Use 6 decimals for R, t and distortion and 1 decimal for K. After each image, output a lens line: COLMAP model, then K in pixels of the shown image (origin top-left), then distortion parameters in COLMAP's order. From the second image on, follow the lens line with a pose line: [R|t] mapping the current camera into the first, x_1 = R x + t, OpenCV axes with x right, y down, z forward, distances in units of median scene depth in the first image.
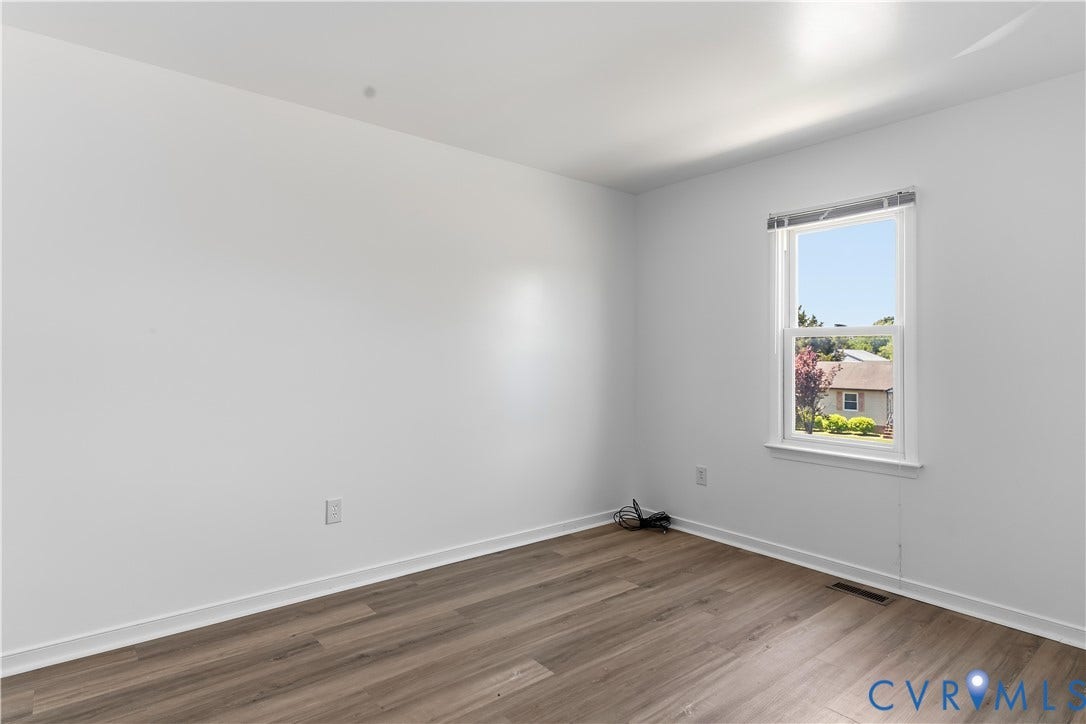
lens RADIAL K [[579.4, 0, 540.0], [0, 579.4, 351.1], [0, 0, 1]] dist [0.034084, -0.000421]
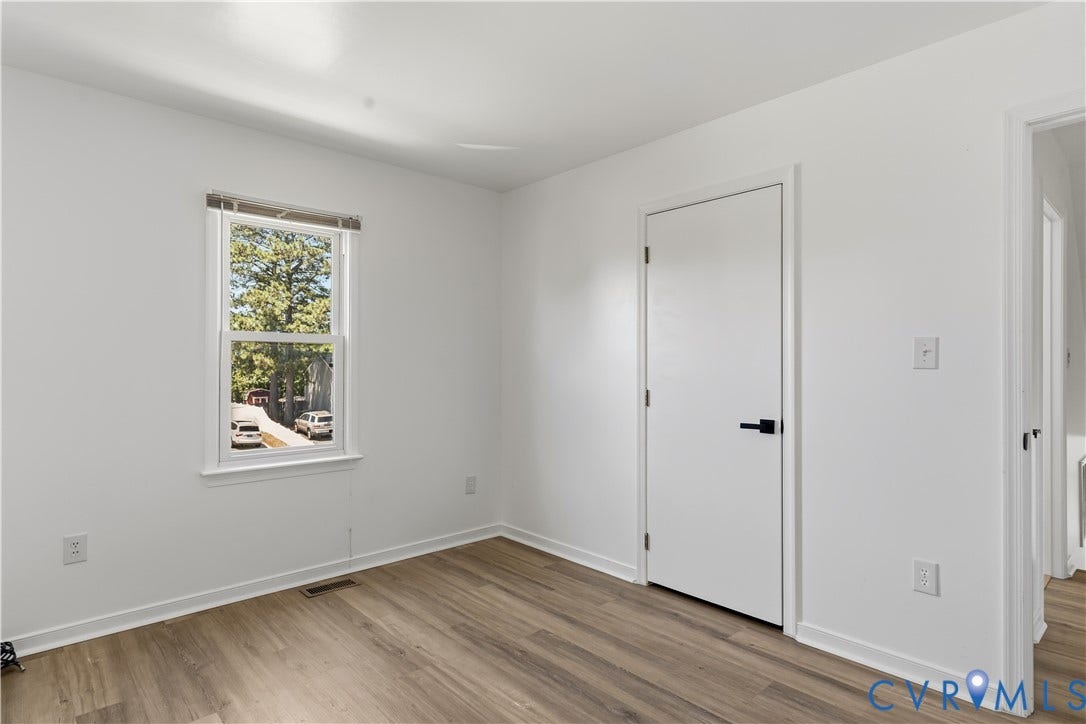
lens RADIAL K [[579.4, 0, 540.9], [0, 579.4, 369.6], [0, 0, 1]] dist [0.034084, -0.000421]
pose [[-0.020959, -0.018615, 0.999607, -0.489800], [-0.009765, 0.999783, 0.018413, -0.003580], [-0.999733, -0.009375, -0.021136, 0.627173]]
